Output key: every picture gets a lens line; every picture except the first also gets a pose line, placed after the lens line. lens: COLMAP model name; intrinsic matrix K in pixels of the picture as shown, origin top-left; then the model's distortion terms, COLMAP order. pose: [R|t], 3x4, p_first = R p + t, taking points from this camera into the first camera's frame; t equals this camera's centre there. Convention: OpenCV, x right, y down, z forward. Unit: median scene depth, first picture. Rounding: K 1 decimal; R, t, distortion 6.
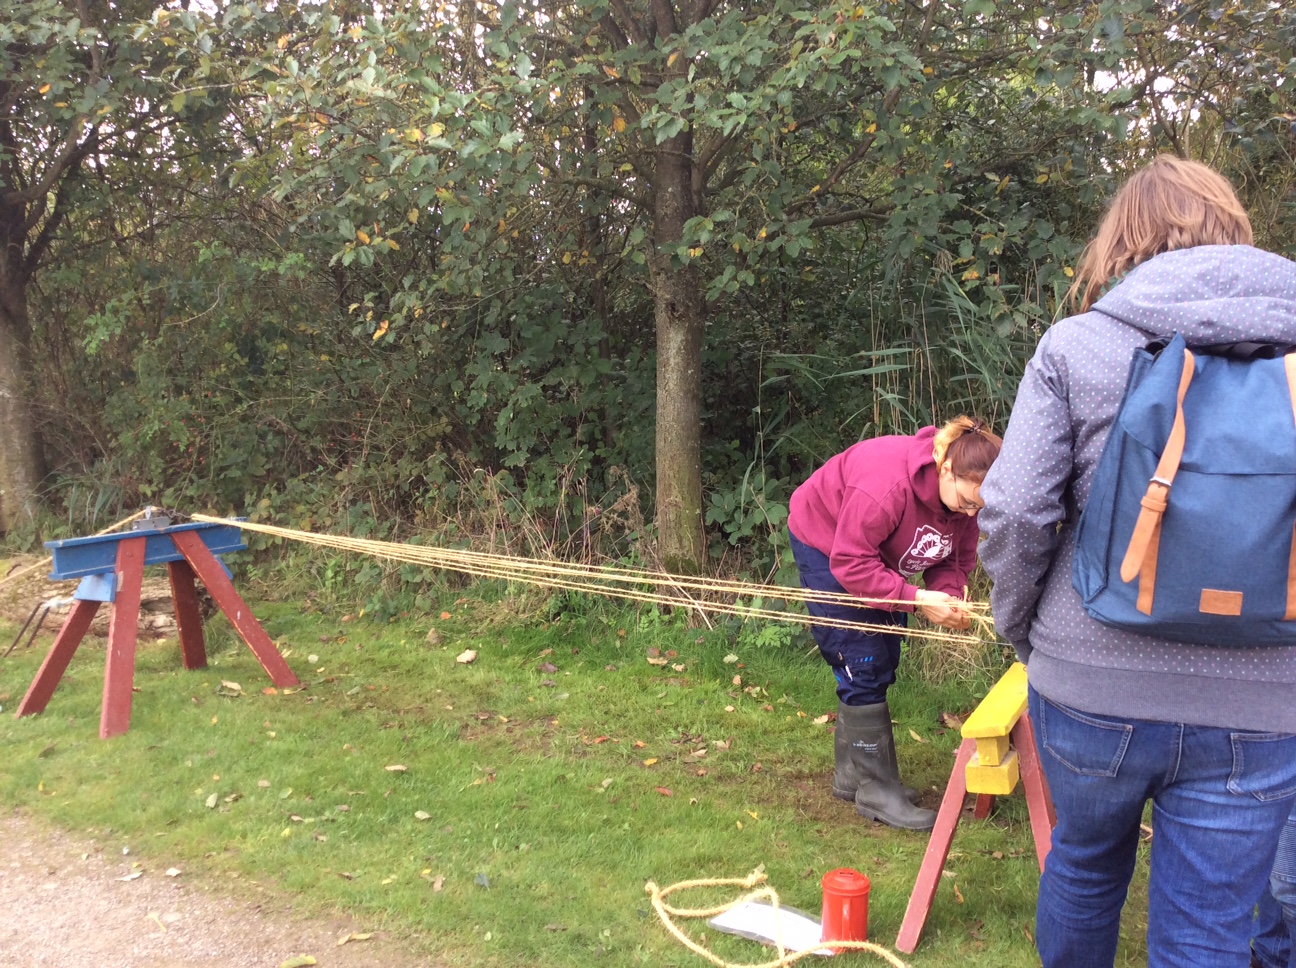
lens RADIAL K [[1186.4, 0, 648.9], [0, 1186.4, 483.2], [0, 0, 1]] dist [0.077203, 0.000000]
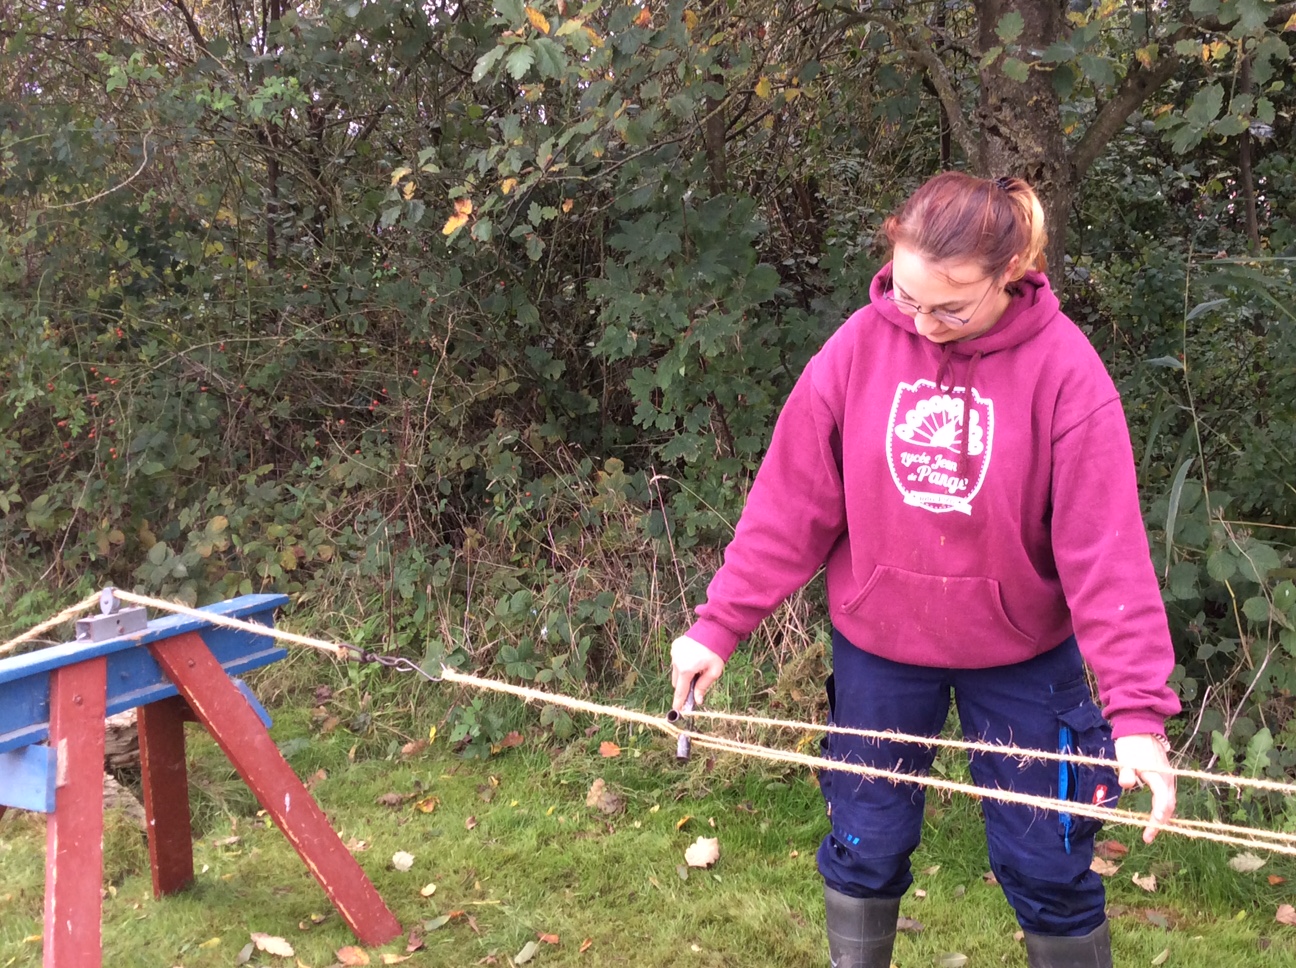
lens RADIAL K [[1551.1, 0, 647.5], [0, 1551.1, 483.7], [0, 0, 1]] dist [0.106380, 0.000000]
pose [[0.998555, -0.009367, 0.052922, -0.174104], [0.007355, 0.999247, 0.038090, -0.032566], [-0.053239, -0.037646, 0.997872, 0.275104]]
